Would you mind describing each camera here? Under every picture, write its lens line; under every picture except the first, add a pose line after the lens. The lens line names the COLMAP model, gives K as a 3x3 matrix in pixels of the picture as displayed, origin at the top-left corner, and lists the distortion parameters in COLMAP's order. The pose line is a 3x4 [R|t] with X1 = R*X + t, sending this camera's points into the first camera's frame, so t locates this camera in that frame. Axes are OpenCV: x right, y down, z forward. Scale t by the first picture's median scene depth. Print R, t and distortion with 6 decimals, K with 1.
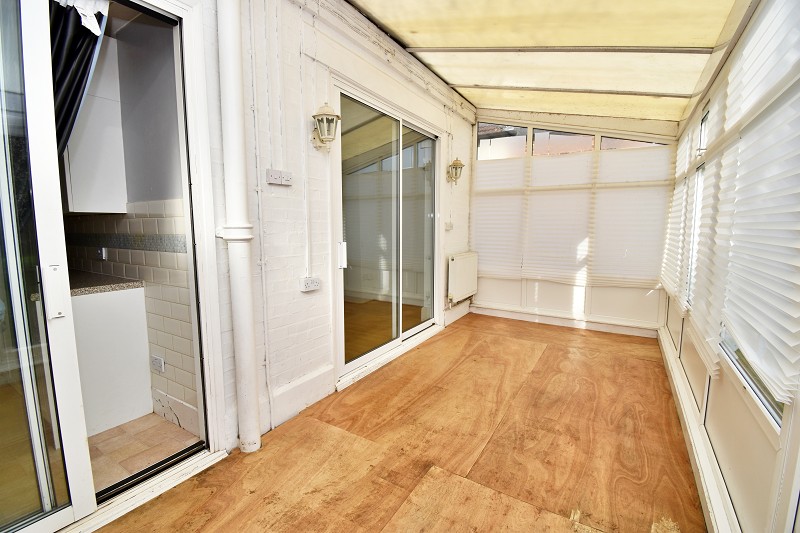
lens RADIAL K [[355.2, 0, 400.7], [0, 355.2, 265.9], [0, 0, 1]] dist [-0.002564, -0.013335]
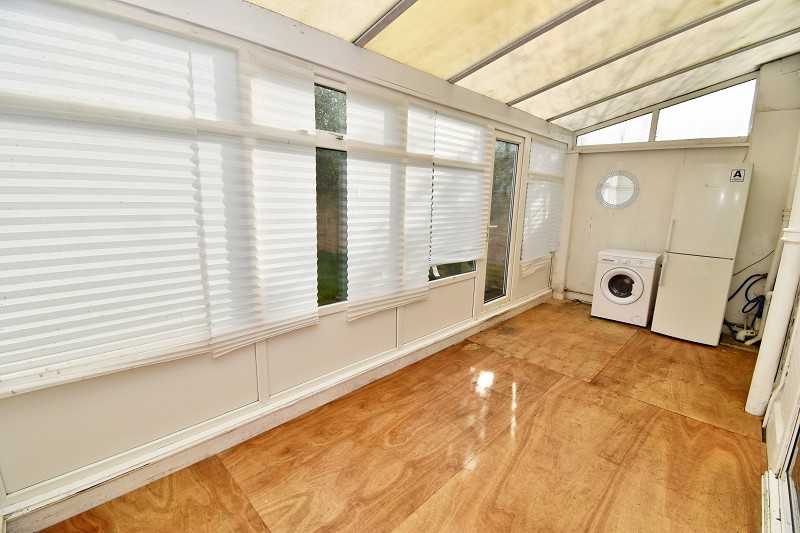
lens RADIAL K [[355.2, 0, 399.0], [0, 355.2, 267.5], [0, 0, 1]] dist [-0.002564, -0.013335]
pose [[-0.975385, -0.059157, 0.212427, 0.471071], [0.008639, 0.952353, 0.304877, -0.285445], [-0.220341, 0.299207, -0.928399, 1.947593]]
